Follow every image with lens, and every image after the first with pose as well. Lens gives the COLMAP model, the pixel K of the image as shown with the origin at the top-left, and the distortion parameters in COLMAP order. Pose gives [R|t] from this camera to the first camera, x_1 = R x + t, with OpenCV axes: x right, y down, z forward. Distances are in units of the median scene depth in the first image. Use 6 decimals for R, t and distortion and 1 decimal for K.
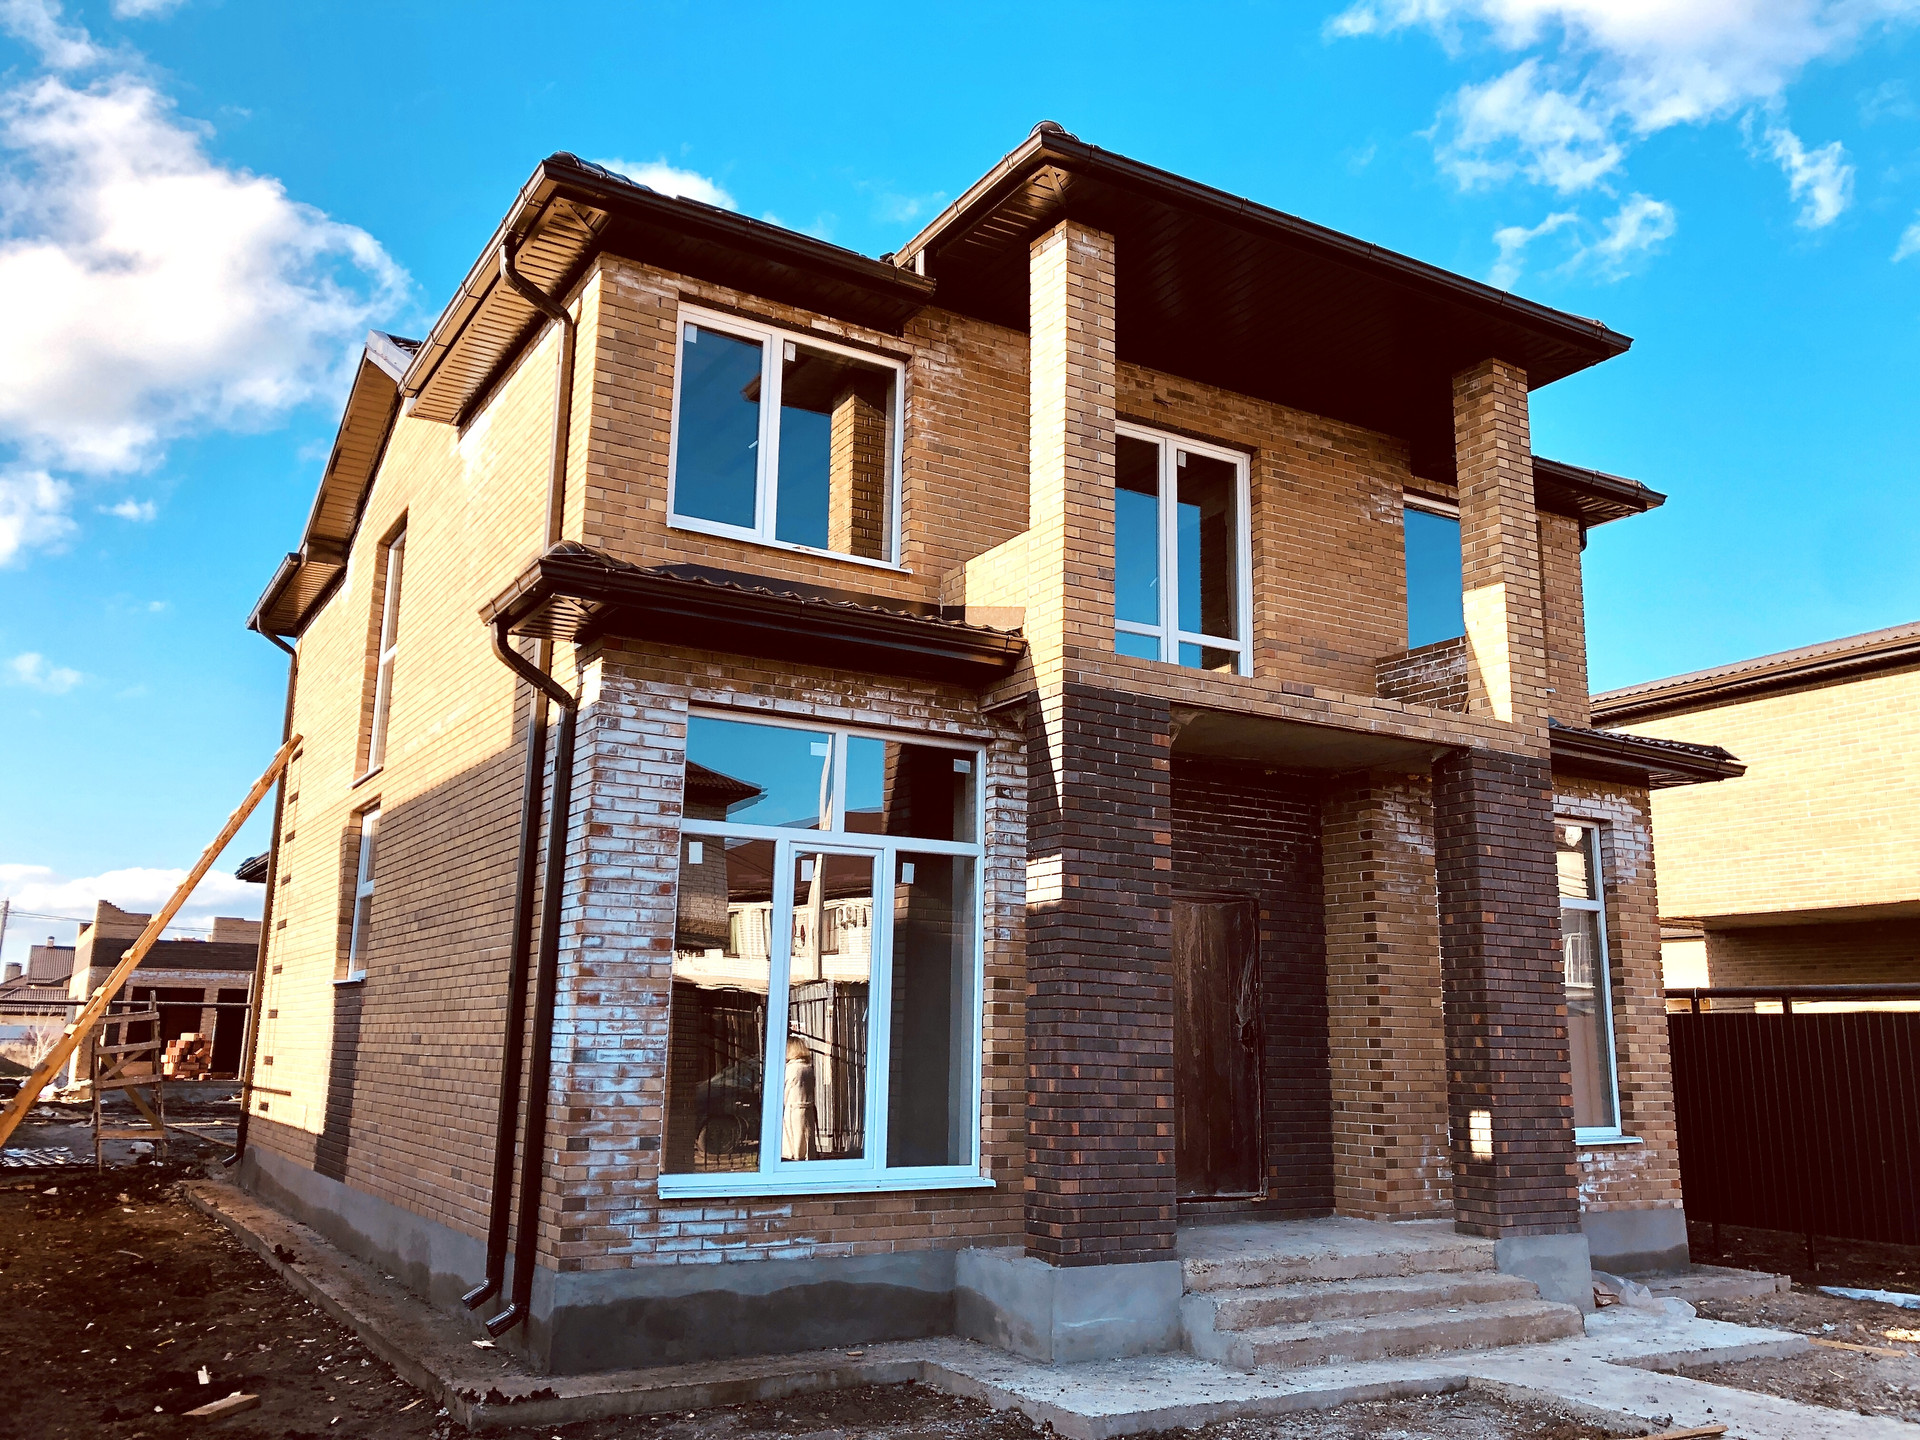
lens RADIAL K [[1543.0, 0, 951.2], [0, 1543.0, 703.7], [0, 0, 1]] dist [0.018741, -0.006825]
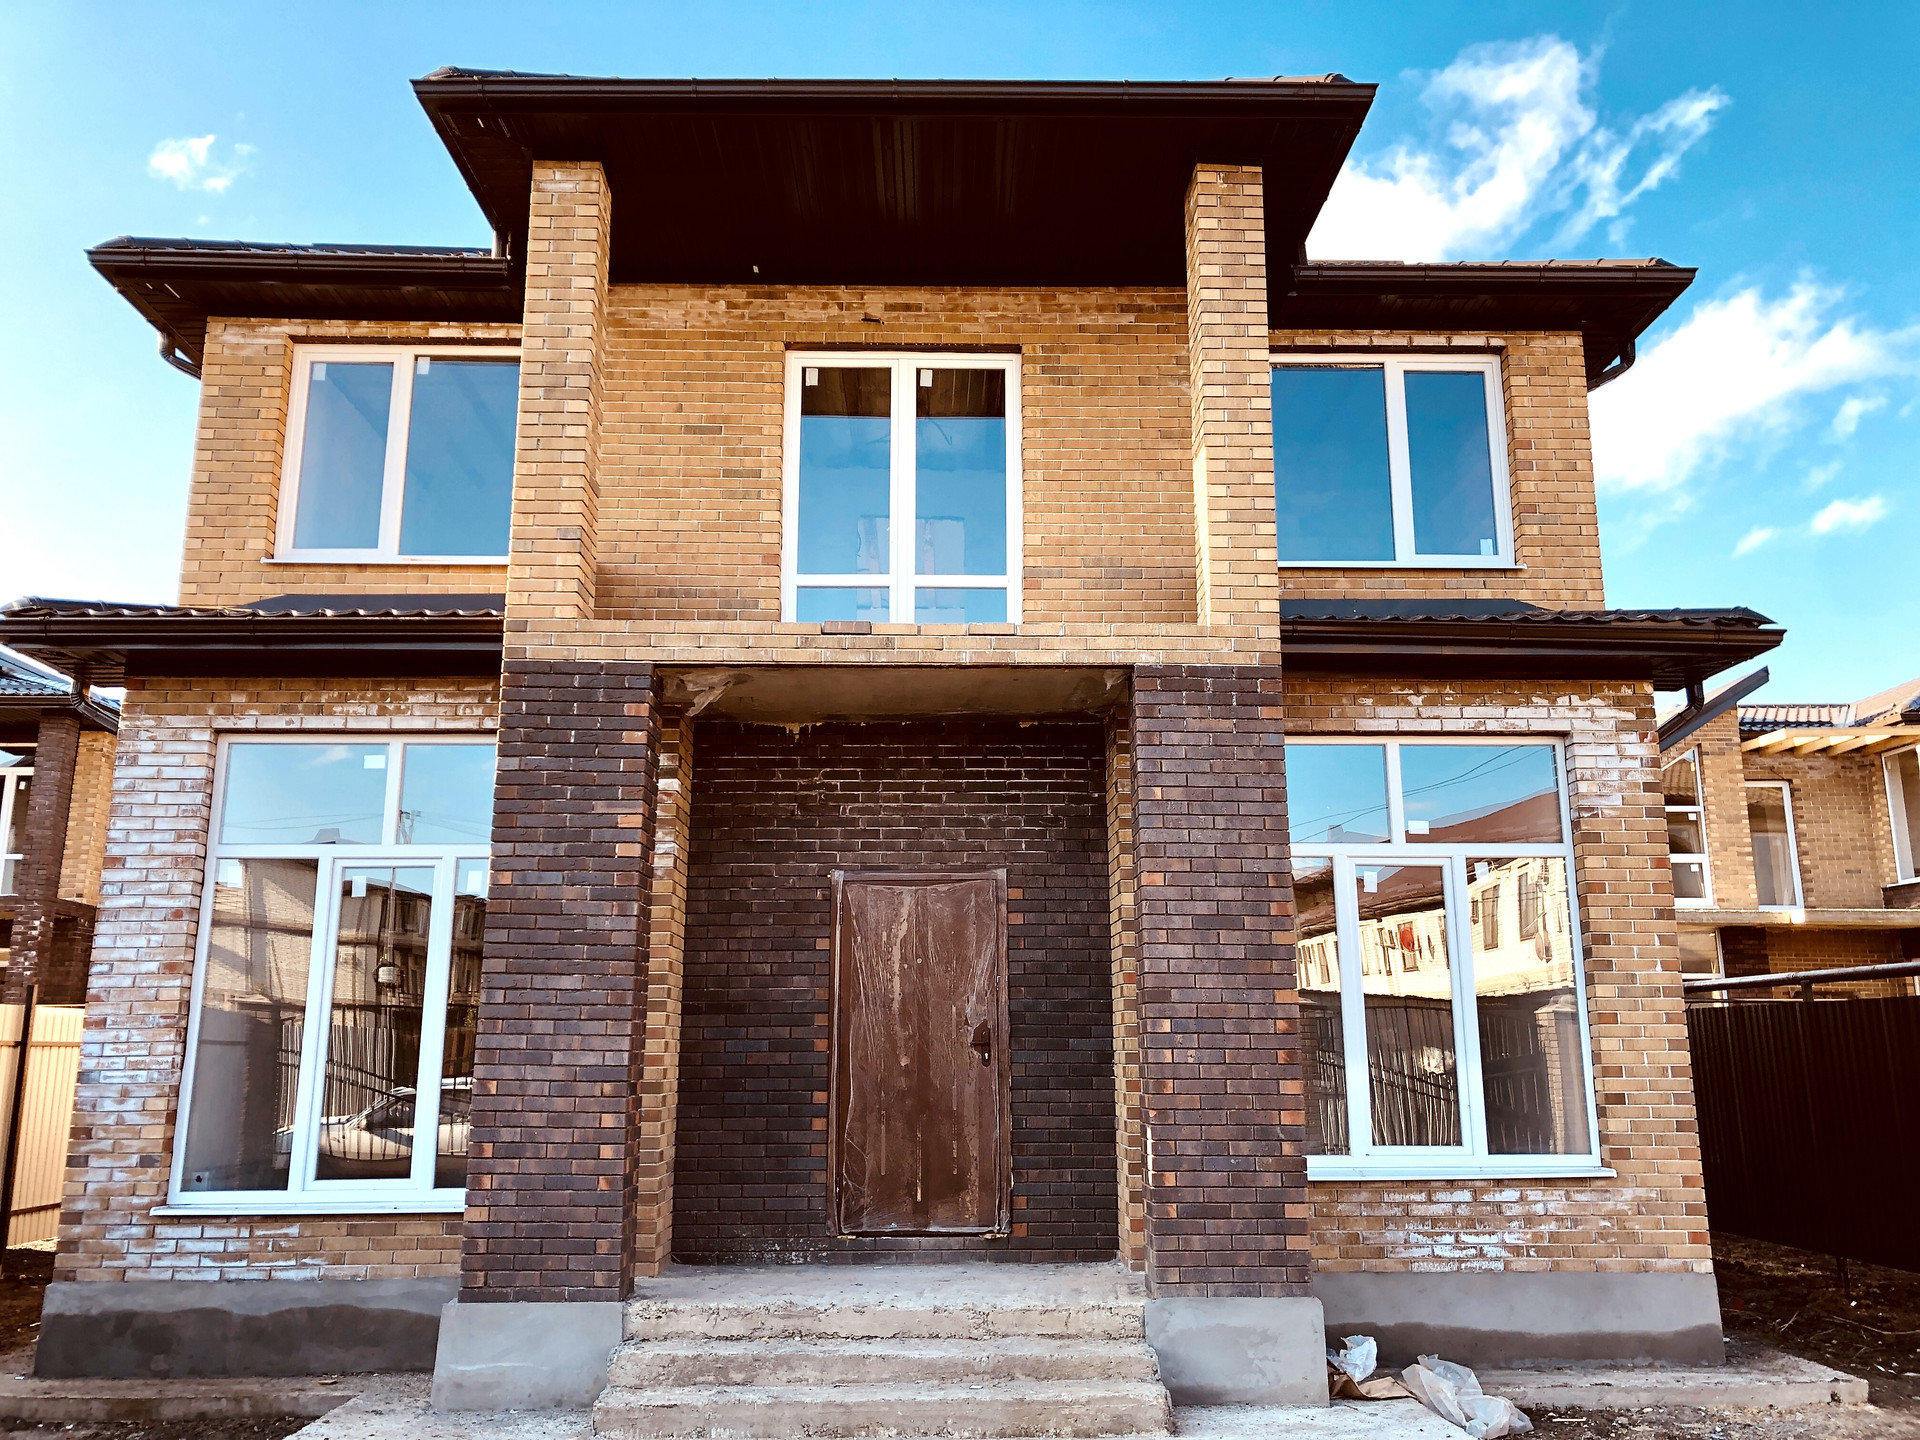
lens RADIAL K [[1543.0, 0, 964.9], [0, 1543.0, 704.3], [0, 0, 1]] dist [0.018741, -0.006825]
pose [[0.874089, -0.124279, -0.469599, 0.711047], [0.120693, 0.991967, -0.037871, 0.076230], [0.470533, -0.023575, 0.882067, 0.306702]]
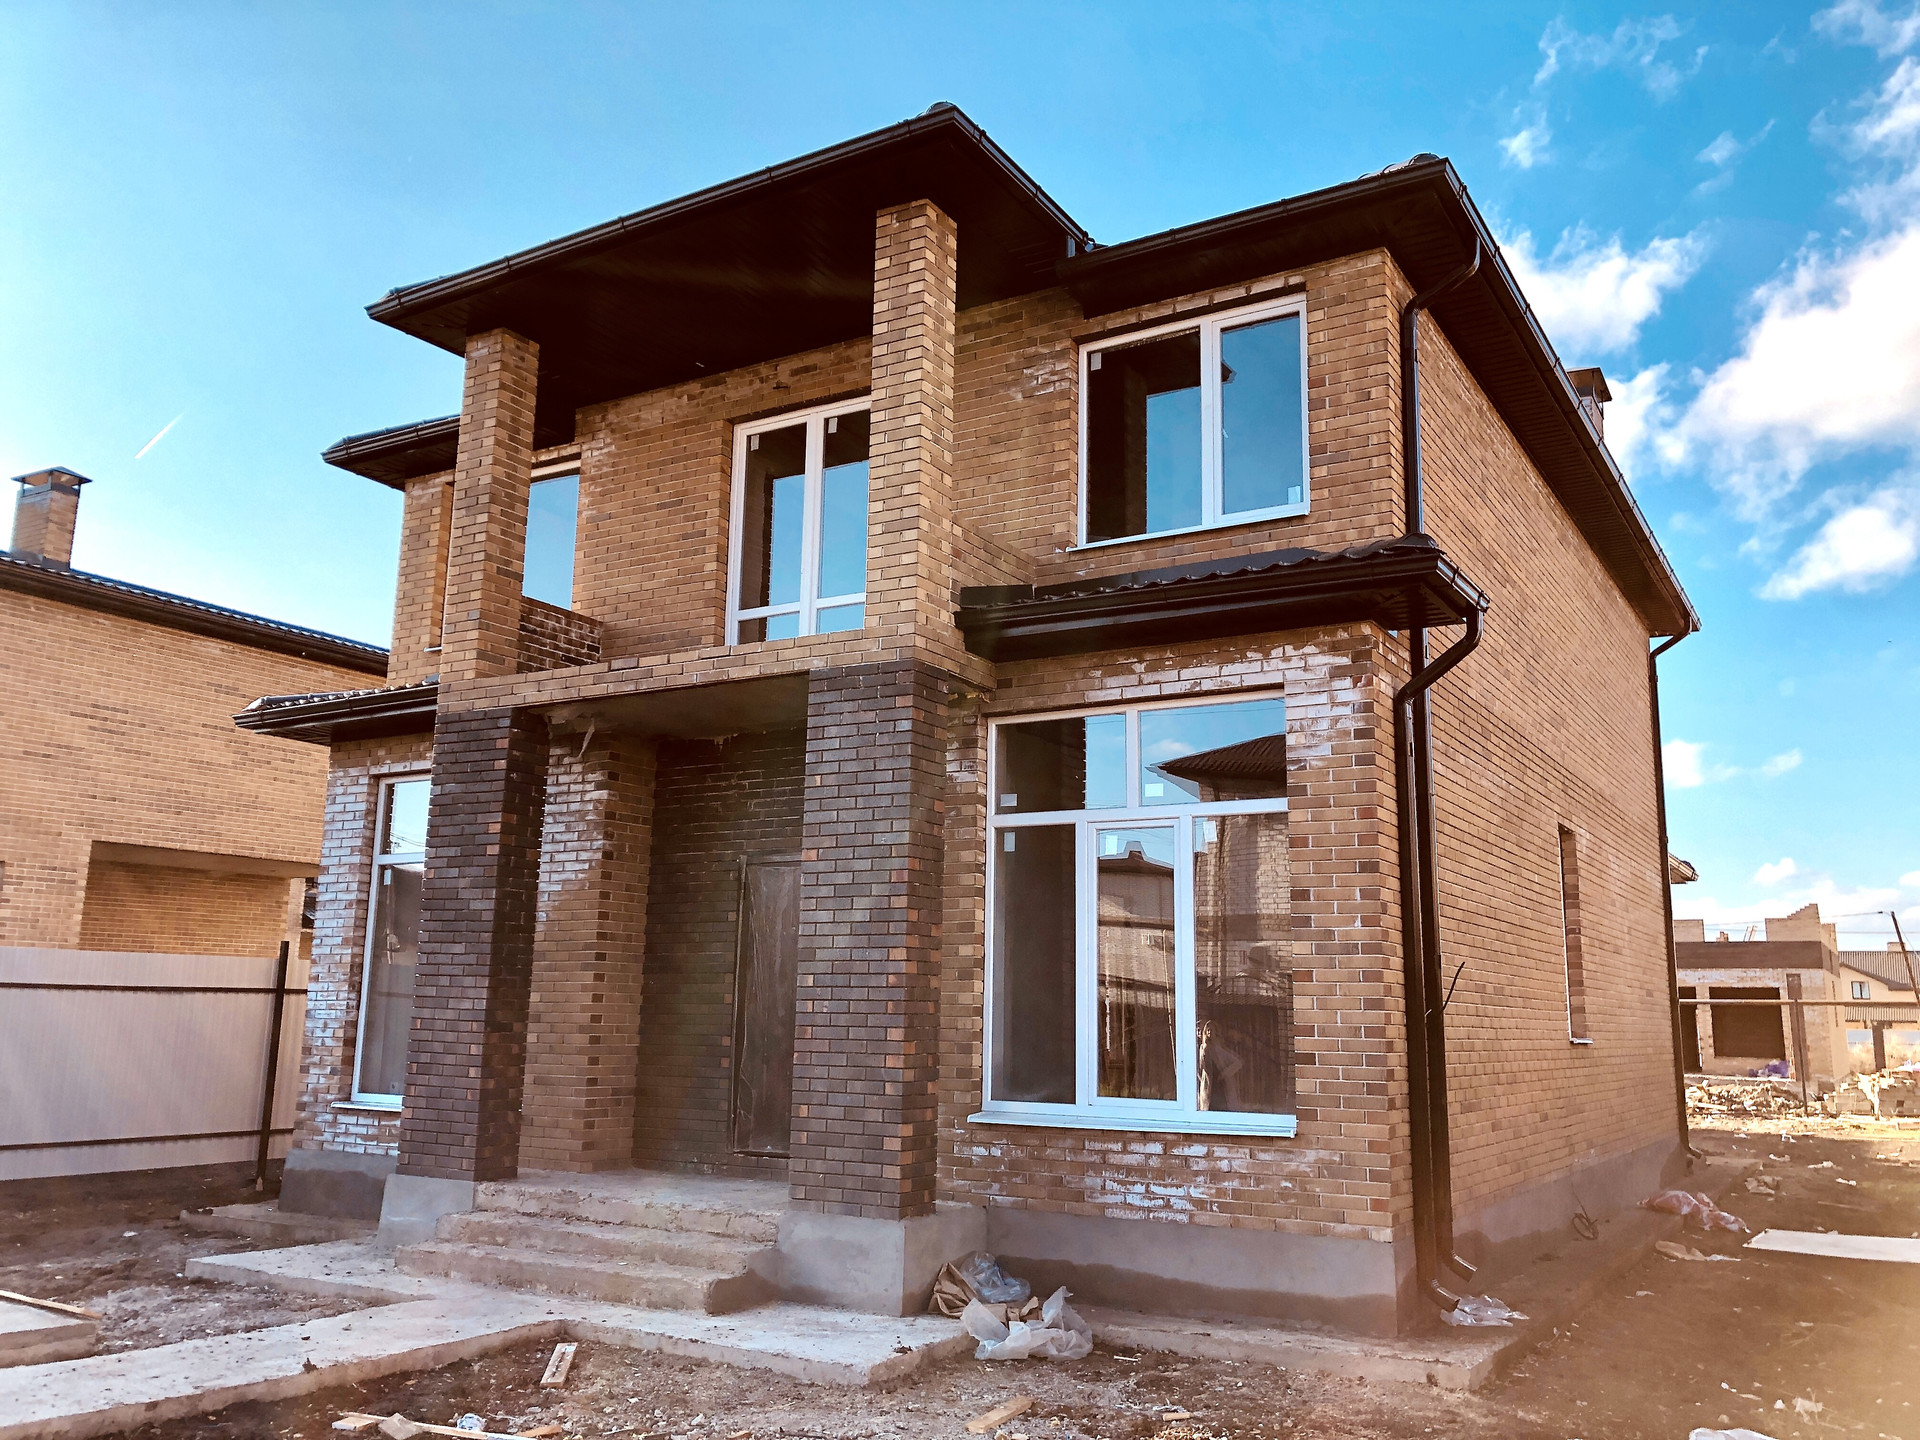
lens RADIAL K [[1543.0, 0, 989.8], [0, 1543.0, 711.0], [0, 0, 1]] dist [0.018741, -0.006825]
pose [[0.485404, -0.179742, -0.855614, 1.315023], [0.181087, 0.978086, -0.102737, 0.185675], [0.855330, -0.105072, 0.507316, 0.717379]]
